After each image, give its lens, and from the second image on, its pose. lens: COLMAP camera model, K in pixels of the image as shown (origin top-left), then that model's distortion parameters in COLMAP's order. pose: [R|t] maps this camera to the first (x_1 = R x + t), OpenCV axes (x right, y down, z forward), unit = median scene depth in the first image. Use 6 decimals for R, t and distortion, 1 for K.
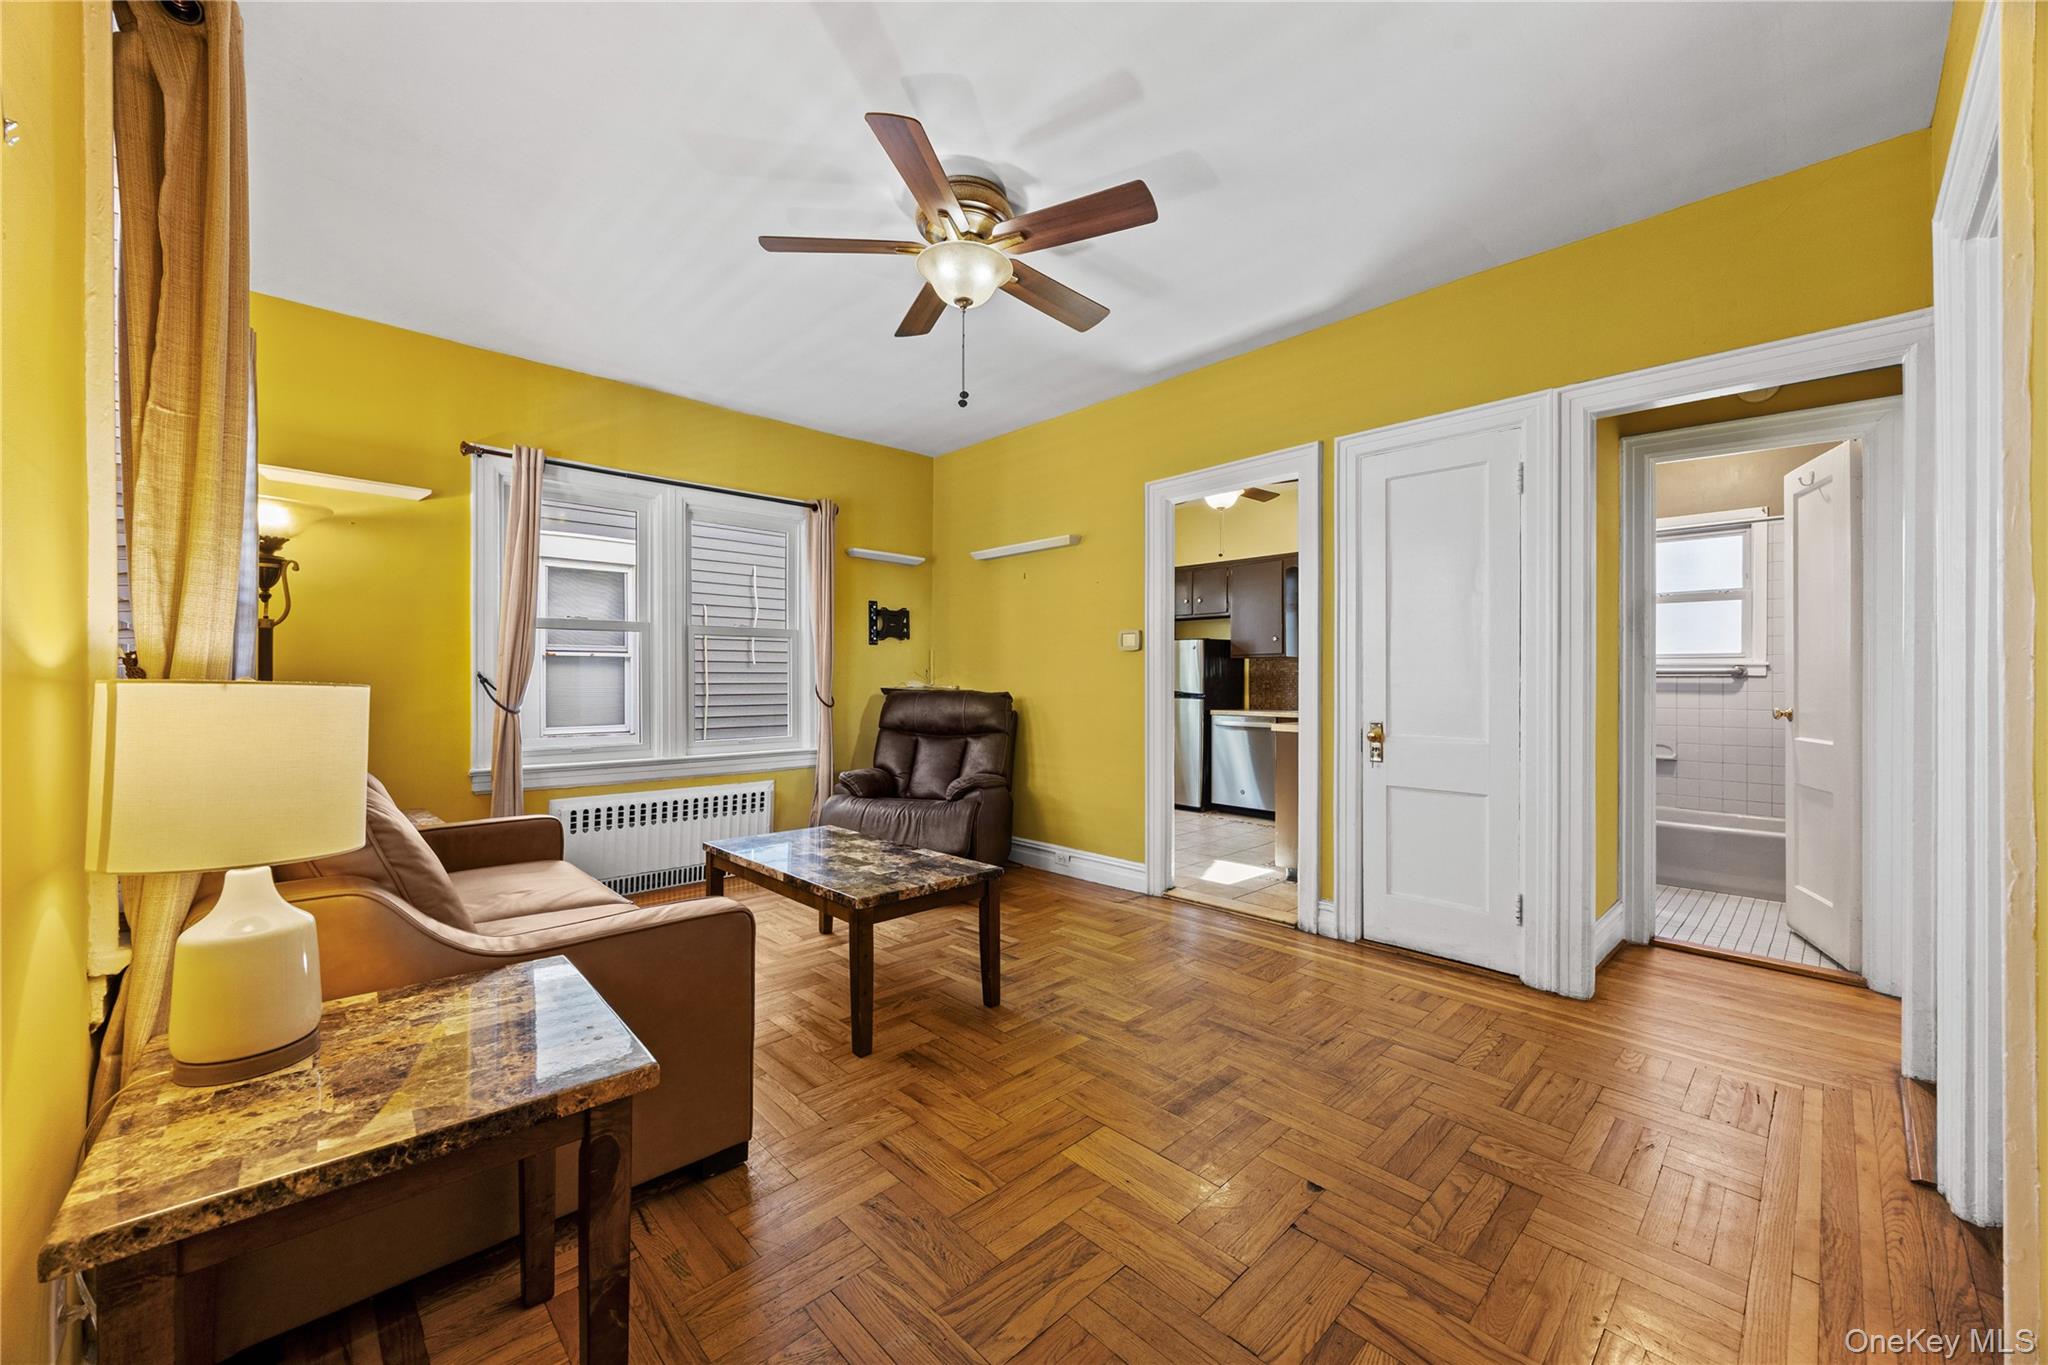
lens RADIAL K [[766.9, 0, 1024.0], [0, 766.9, 682.5], [0, 0, 1]] dist [-0.000087, 0.000054]
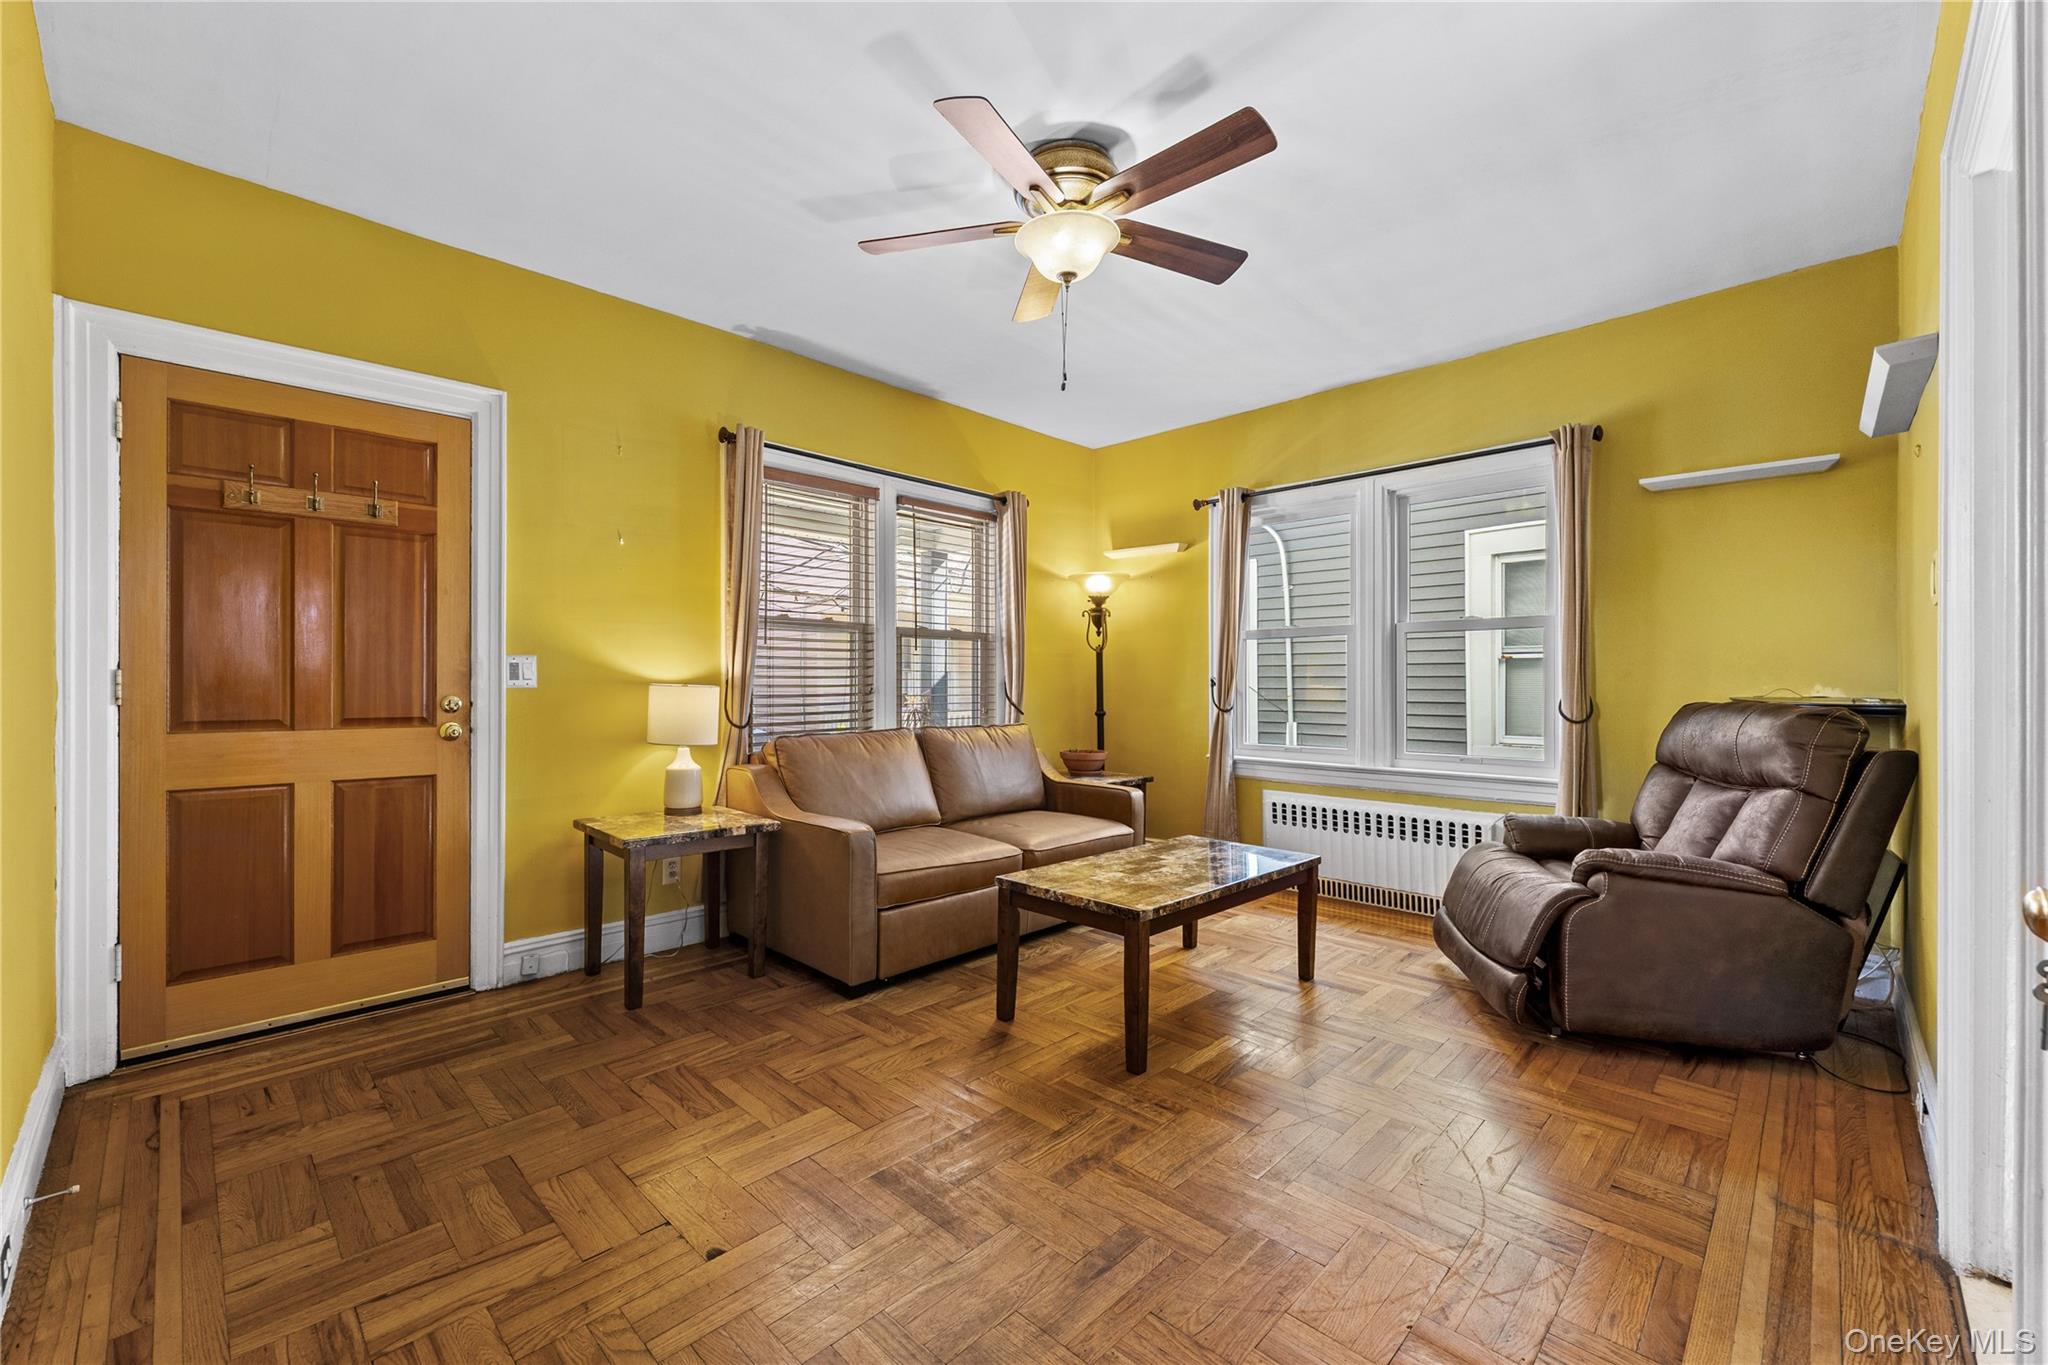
lens RADIAL K [[848.7, 0, 1024.0], [0, 848.7, 682.5], [0, 0, 1]] dist [-0.000422, -0.000050]
pose [[0.032005, -0.004755, -0.999476, 0.708296], [-0.003468, 0.999982, -0.004868, 0.001819], [0.999482, 0.003622, 0.031988, 0.683384]]
